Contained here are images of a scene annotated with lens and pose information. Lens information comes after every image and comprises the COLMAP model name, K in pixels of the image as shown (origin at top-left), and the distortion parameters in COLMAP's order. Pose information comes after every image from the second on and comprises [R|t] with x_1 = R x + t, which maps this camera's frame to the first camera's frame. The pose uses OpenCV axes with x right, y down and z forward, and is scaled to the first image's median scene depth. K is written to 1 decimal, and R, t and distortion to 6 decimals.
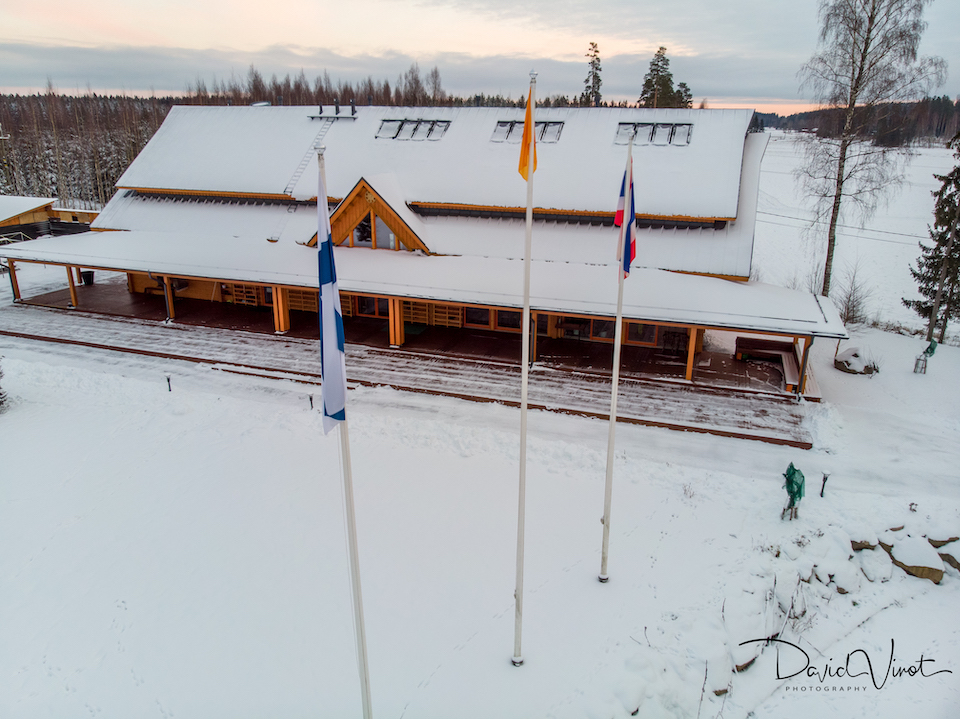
lens RADIAL K [[710.5, 0, 479.6], [0, 710.5, 360.1], [0, 0, 1]] dist [0.002261, 0.008748]
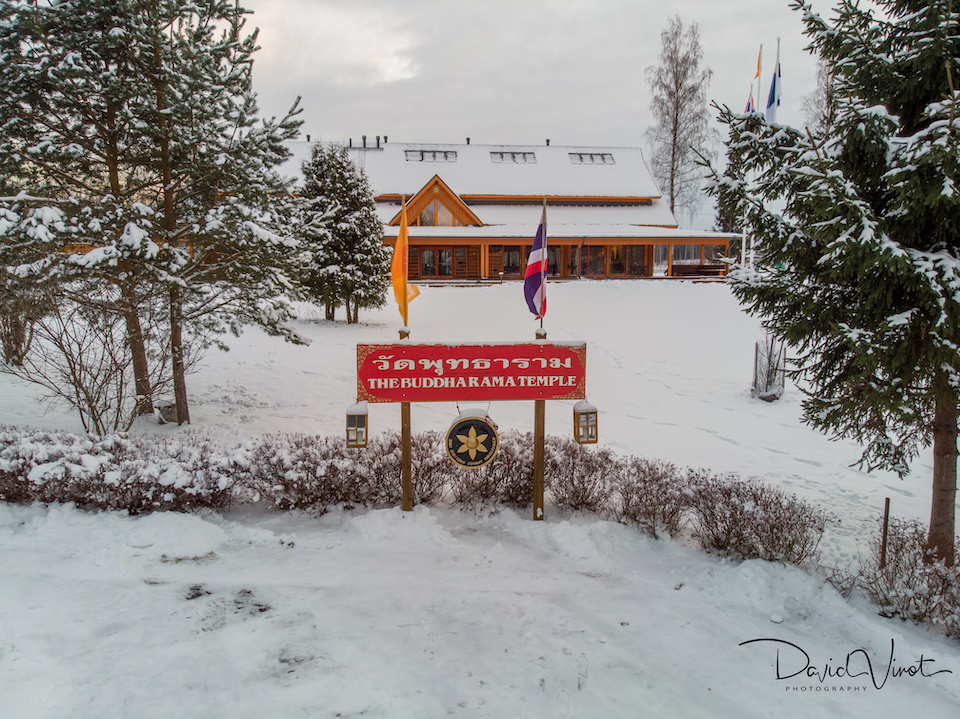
lens RADIAL K [[716.0, 0, 480.8], [0, 716.0, 348.2], [0, 0, 1]] dist [0.008476, 0.003584]
pose [[0.900536, -0.061473, 0.430414, -0.655081], [0.150295, 0.972940, -0.175498, 0.323368], [-0.407978, 0.222731, 0.885406, -0.237034]]
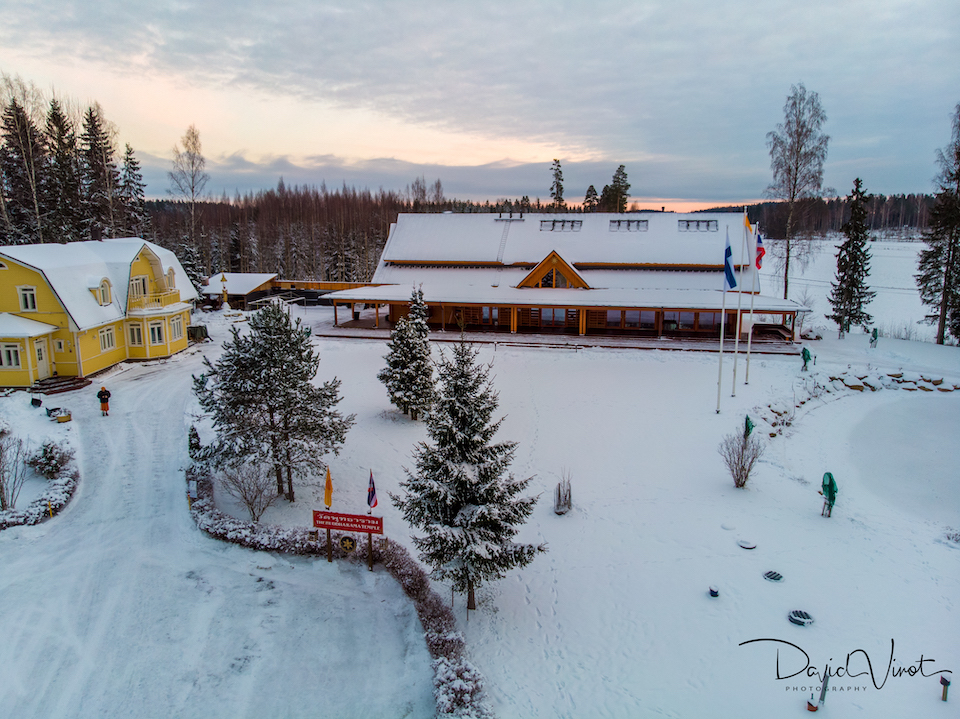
lens RADIAL K [[710.5, 0, 479.6], [0, 710.5, 360.1], [0, 0, 1]] dist [0.002261, 0.008748]
pose [[0.993118, -0.031955, 0.112673, -0.517187], [0.046348, 0.990751, -0.127530, 0.236001], [-0.107555, 0.131875, 0.985414, -0.713109]]
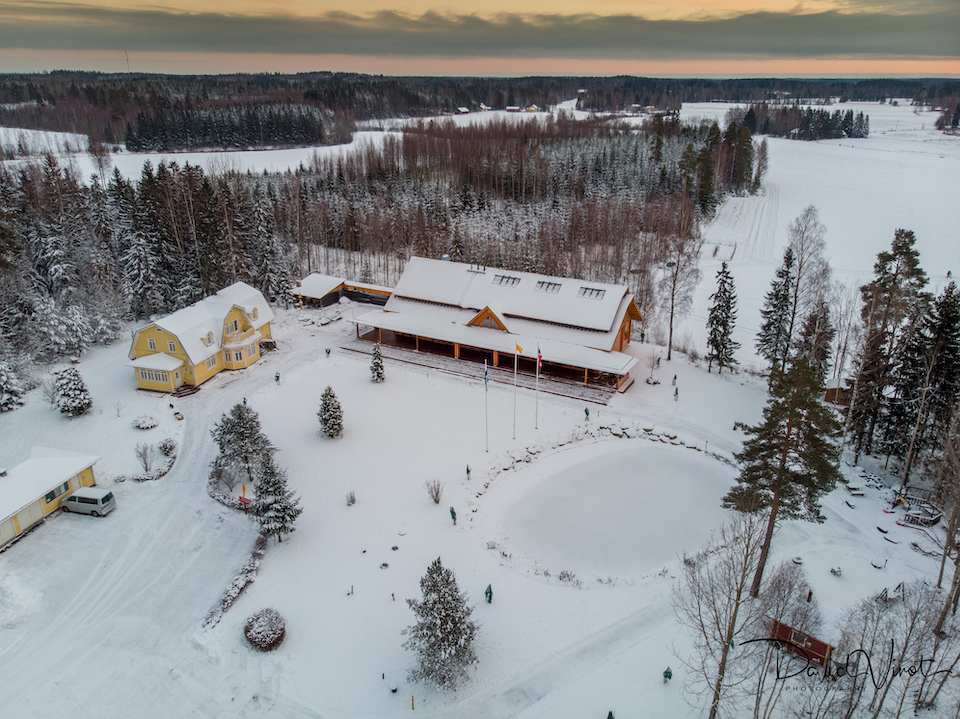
lens RADIAL K [[717.3, 0, 479.2], [0, 717.3, 360.1], [0, 0, 1]] dist [0.046738, -0.119918]
pose [[0.987726, 0.053407, -0.146779, 0.213102], [-0.046646, 0.997703, 0.049128, -0.157984], [0.149066, -0.041679, 0.987949, -1.663854]]
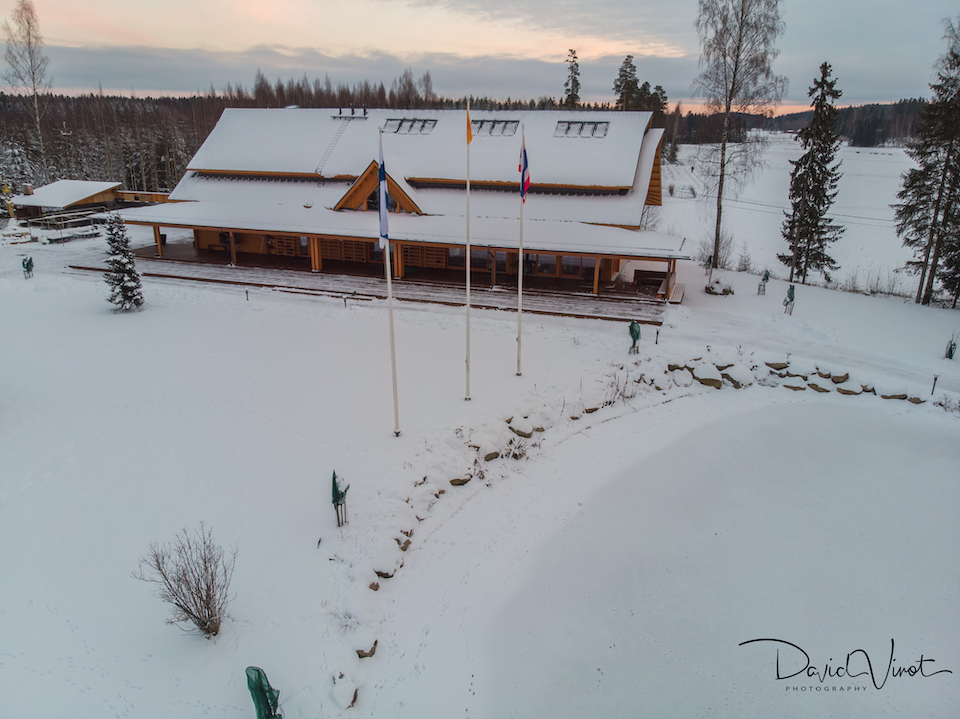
lens RADIAL K [[710.5, 0, 479.6], [0, 710.5, 360.1], [0, 0, 1]] dist [0.002261, 0.008748]
pose [[0.999948, -0.001599, 0.010066, 0.025675], [0.001605, 0.999999, -0.000622, 0.124341], [-0.010065, 0.000638, 0.999949, -0.361378]]
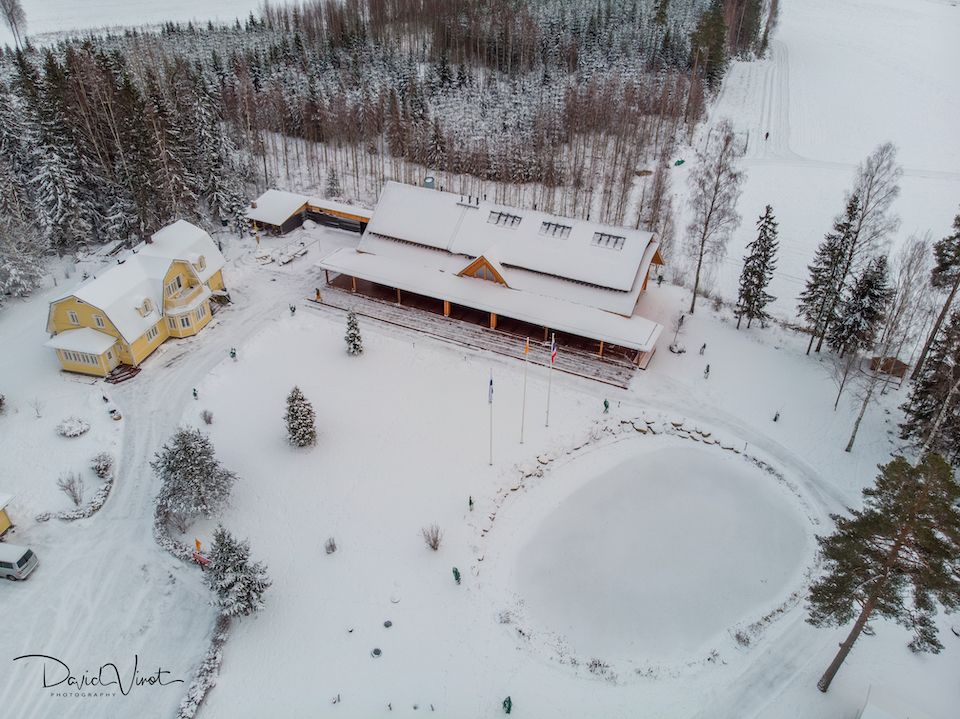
lens RADIAL K [[710.5, 0, 479.6], [0, 710.5, 360.1], [0, 0, 1]] dist [0.002261, 0.008748]
pose [[0.993005, 0.072317, -0.093333, 0.065443], [-0.046148, 0.965316, 0.256972, -0.467731], [0.108680, -0.250867, 0.961901, -1.229812]]
